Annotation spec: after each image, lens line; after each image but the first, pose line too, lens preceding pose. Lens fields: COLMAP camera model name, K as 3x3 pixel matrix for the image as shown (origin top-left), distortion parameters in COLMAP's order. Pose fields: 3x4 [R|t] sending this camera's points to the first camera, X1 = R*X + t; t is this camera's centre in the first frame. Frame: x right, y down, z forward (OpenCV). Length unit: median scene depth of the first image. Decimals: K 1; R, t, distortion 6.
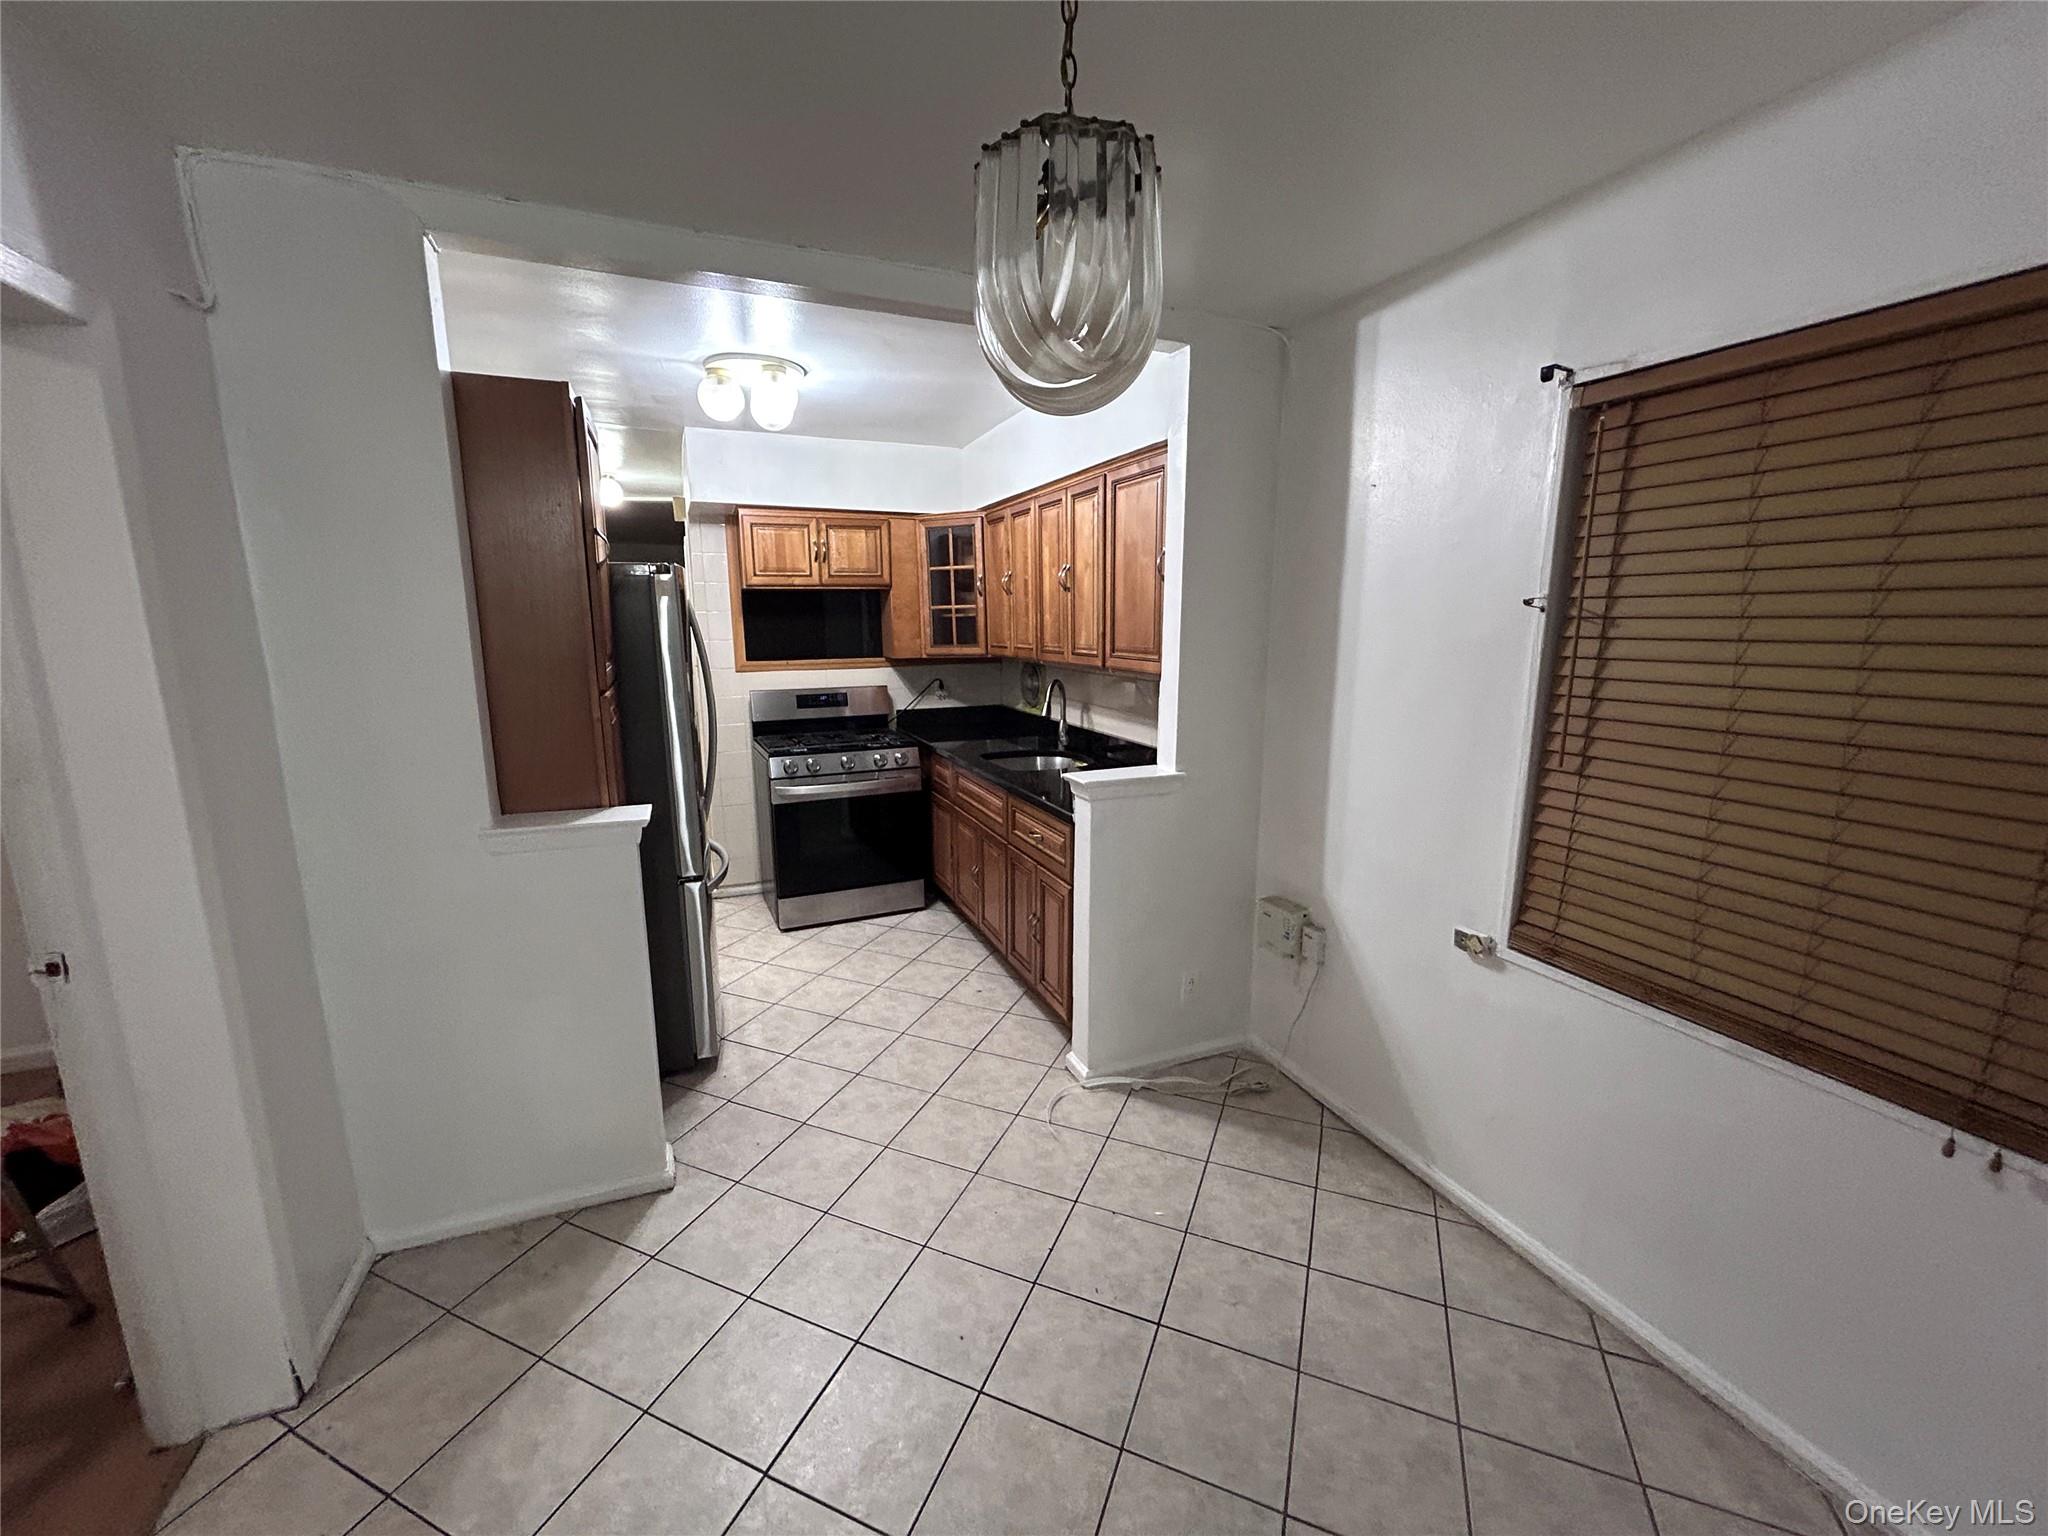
lens RADIAL K [[825.6, 0, 1026.8], [0, 825.6, 766.7], [0, 0, 1]] dist [-0.015972, 0.000040]
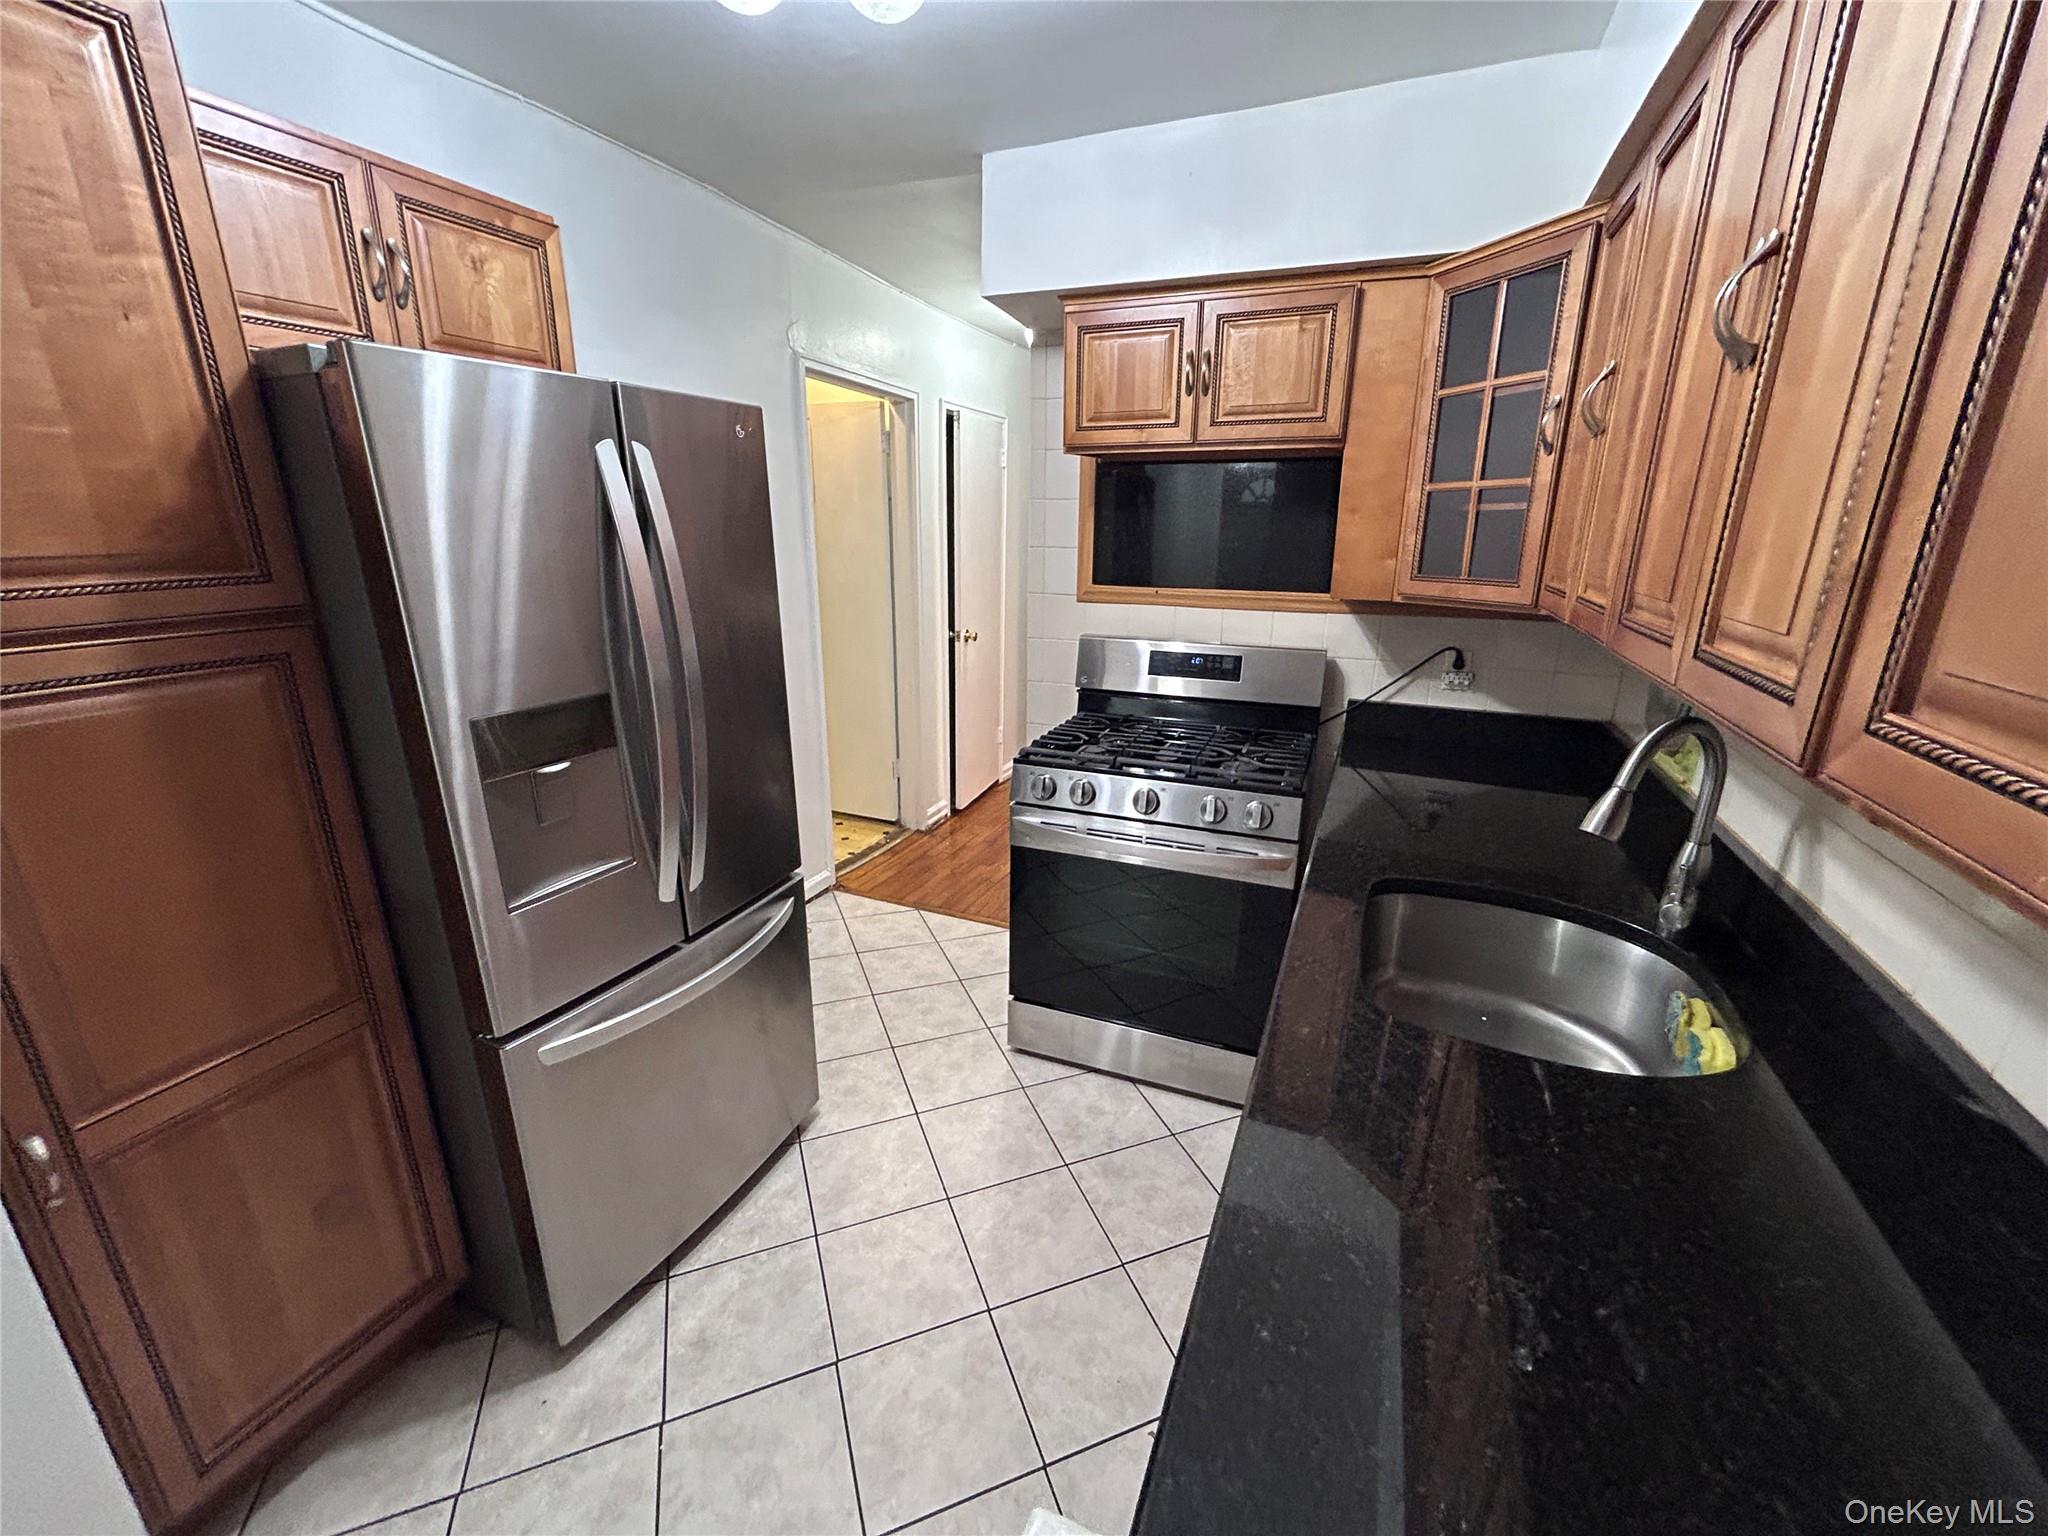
lens RADIAL K [[825.6, 0, 1023.3], [0, 825.6, 773.7], [0, 0, 1]] dist [-0.015972, 0.000040]
pose [[0.695074, 0.220876, -0.684168, 0.068714], [-0.143067, 0.975099, 0.169452, -0.090521], [0.704560, -0.019900, 0.709366, 0.550476]]
